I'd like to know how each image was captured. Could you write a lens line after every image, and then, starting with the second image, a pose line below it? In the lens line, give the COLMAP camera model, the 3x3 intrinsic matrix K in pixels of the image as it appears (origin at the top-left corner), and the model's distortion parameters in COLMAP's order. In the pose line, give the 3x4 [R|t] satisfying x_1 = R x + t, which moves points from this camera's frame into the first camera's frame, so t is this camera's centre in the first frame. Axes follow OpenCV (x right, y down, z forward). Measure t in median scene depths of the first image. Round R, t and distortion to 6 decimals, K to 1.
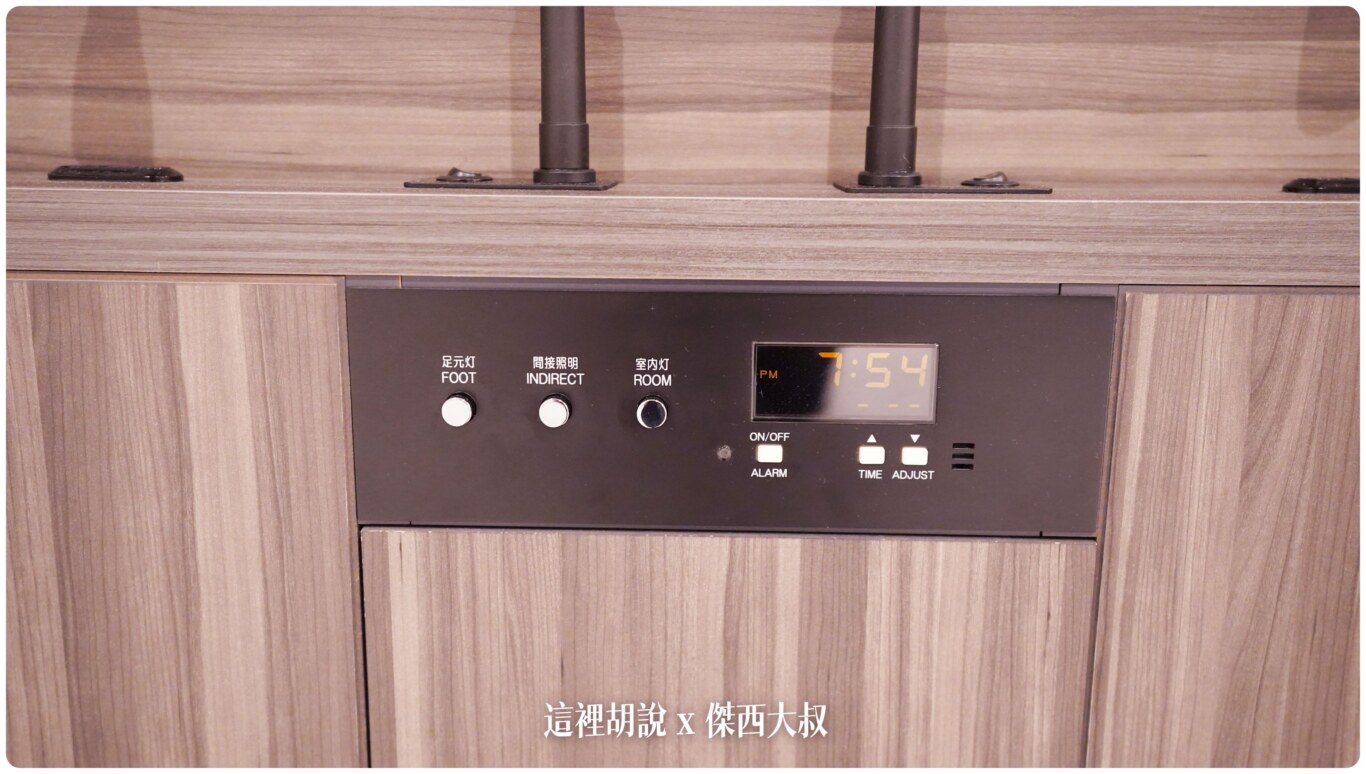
lens RADIAL K [[1278.8, 0, 685.5], [0, 1278.8, 386.2], [0, 0, 1]] dist [0.054016, 0.000000]
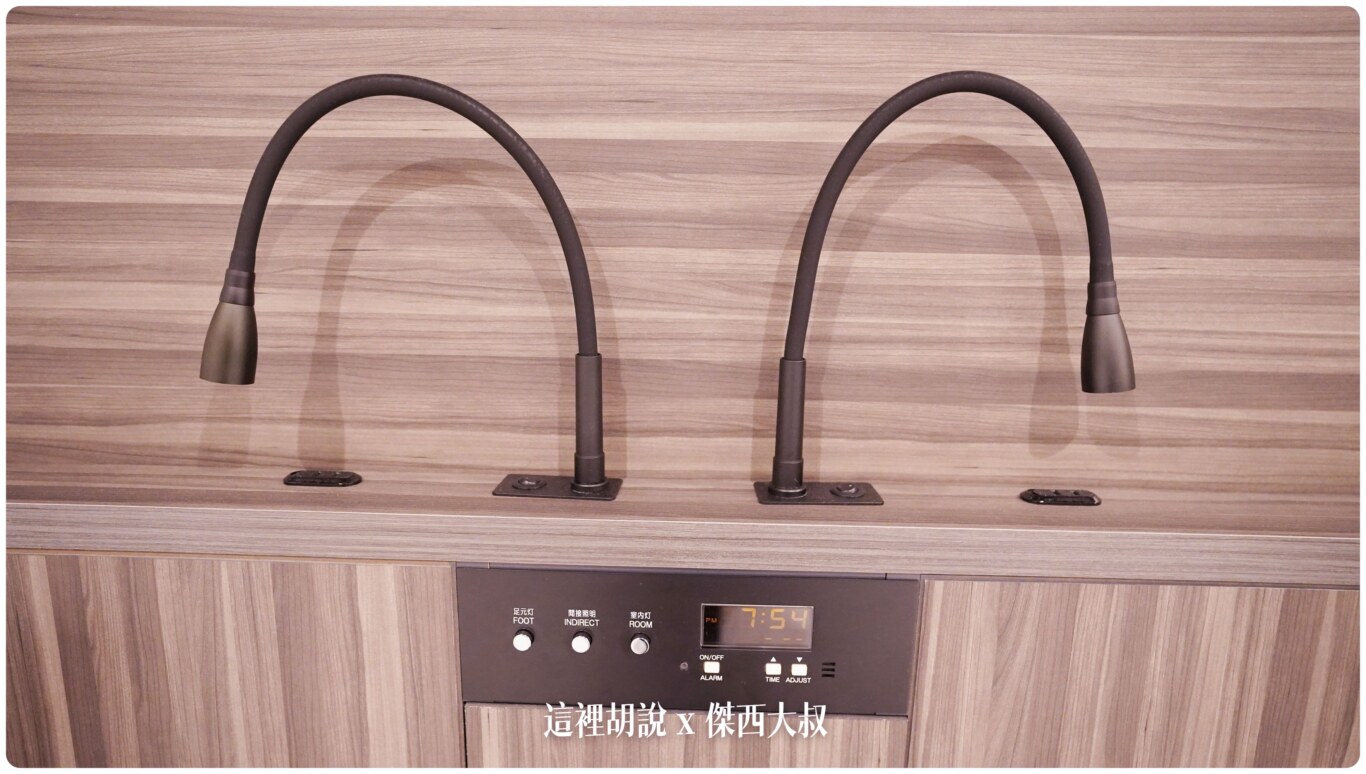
lens RADIAL K [[827.1, 0, 682.9], [0, 827.1, 386.2], [0, 0, 1]] dist [-0.035365, 0.007453]
pose [[0.999970, 0.007613, 0.001244, 0.024491], [-0.007586, 0.999764, -0.020360, -0.284641], [-0.001399, 0.020350, 0.999792, -0.067066]]
